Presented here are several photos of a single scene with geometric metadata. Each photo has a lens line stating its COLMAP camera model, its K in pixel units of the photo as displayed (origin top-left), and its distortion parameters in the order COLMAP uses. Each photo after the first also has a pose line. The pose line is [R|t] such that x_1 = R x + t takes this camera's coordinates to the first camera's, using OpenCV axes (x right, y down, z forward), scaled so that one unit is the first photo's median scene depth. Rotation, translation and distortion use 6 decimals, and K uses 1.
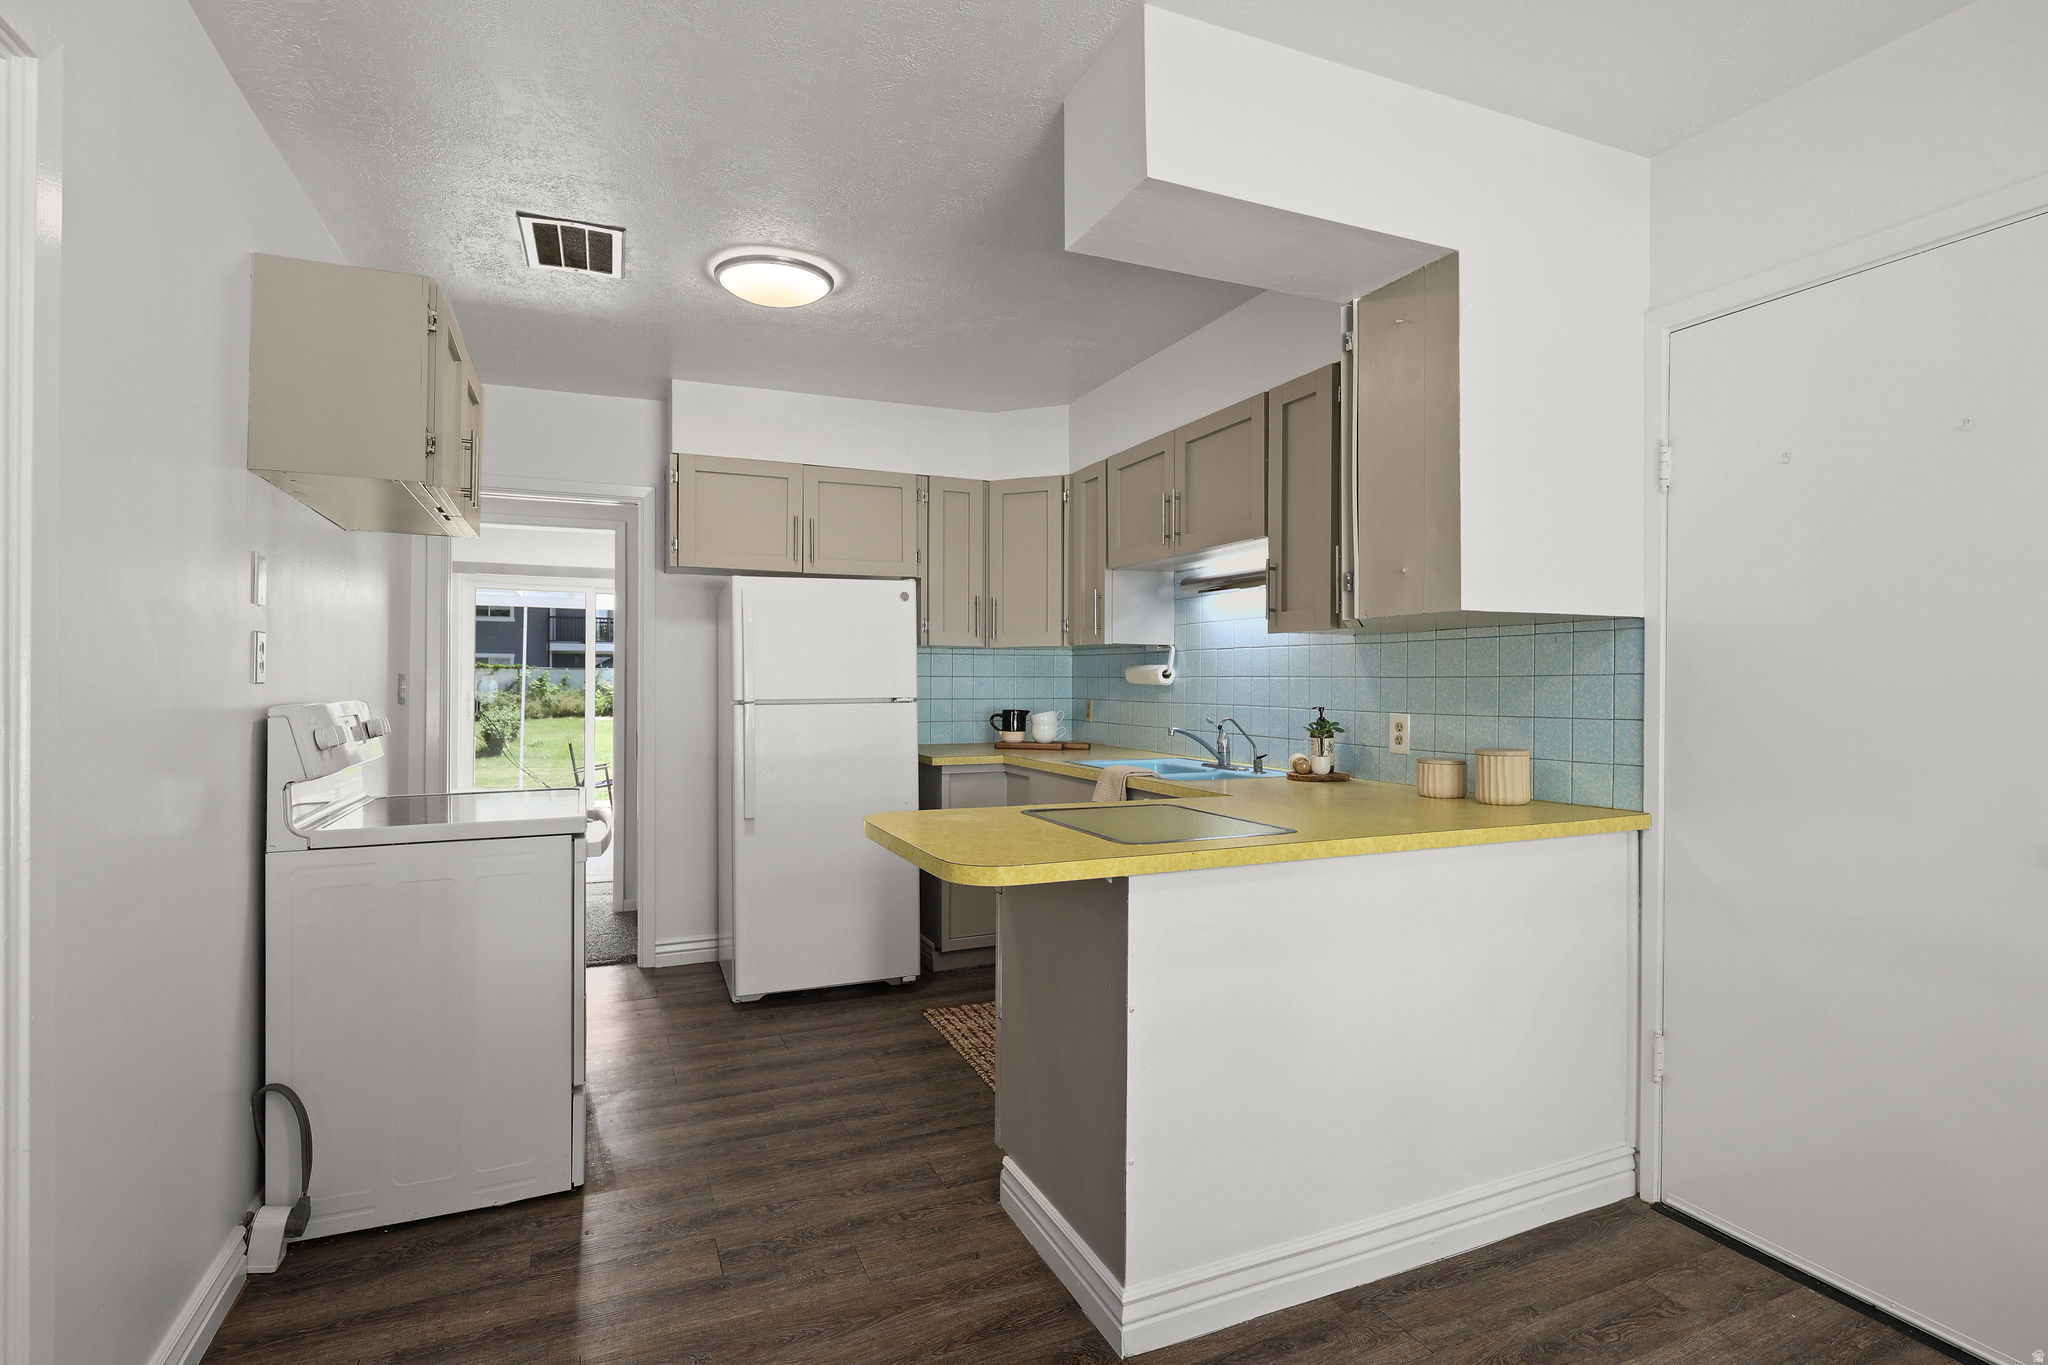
lens RADIAL K [[989.8, 0, 1020.4], [0, 989.8, 677.8], [0, 0, 1]] dist [0.001690, -0.000554]
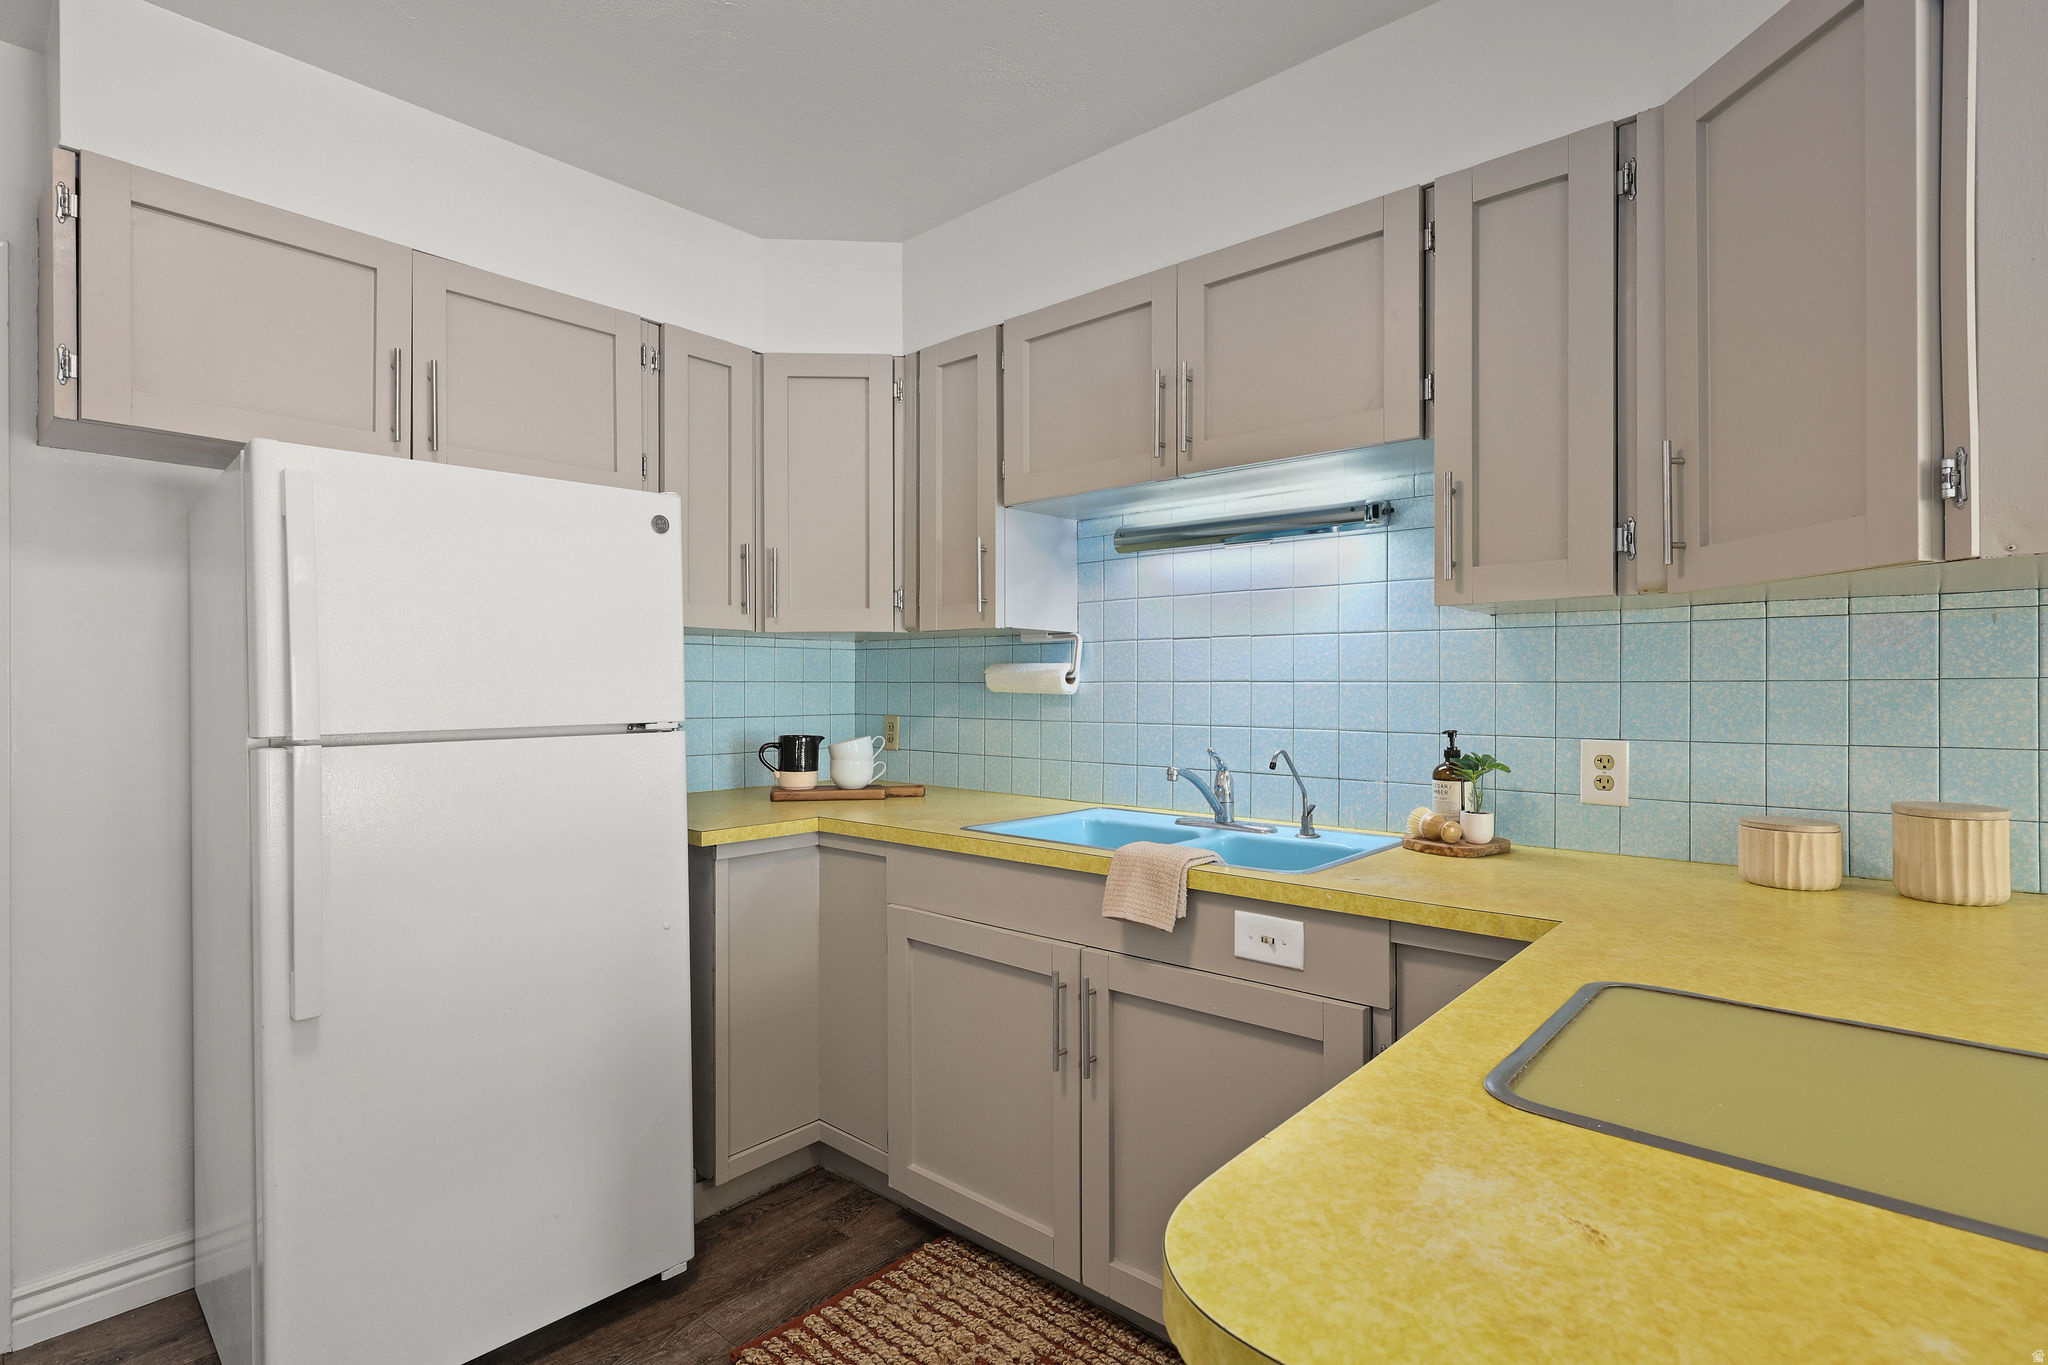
lens RADIAL K [[989.8, 0, 1027.6], [0, 989.8, 687.1], [0, 0, 1]] dist [0.001690, -0.000554]
pose [[0.907952, -0.002246, 0.419068, -0.148829], [0.000672, 0.999992, 0.003904, 0.000003], [-0.419074, -0.003263, 0.907946, 0.425927]]
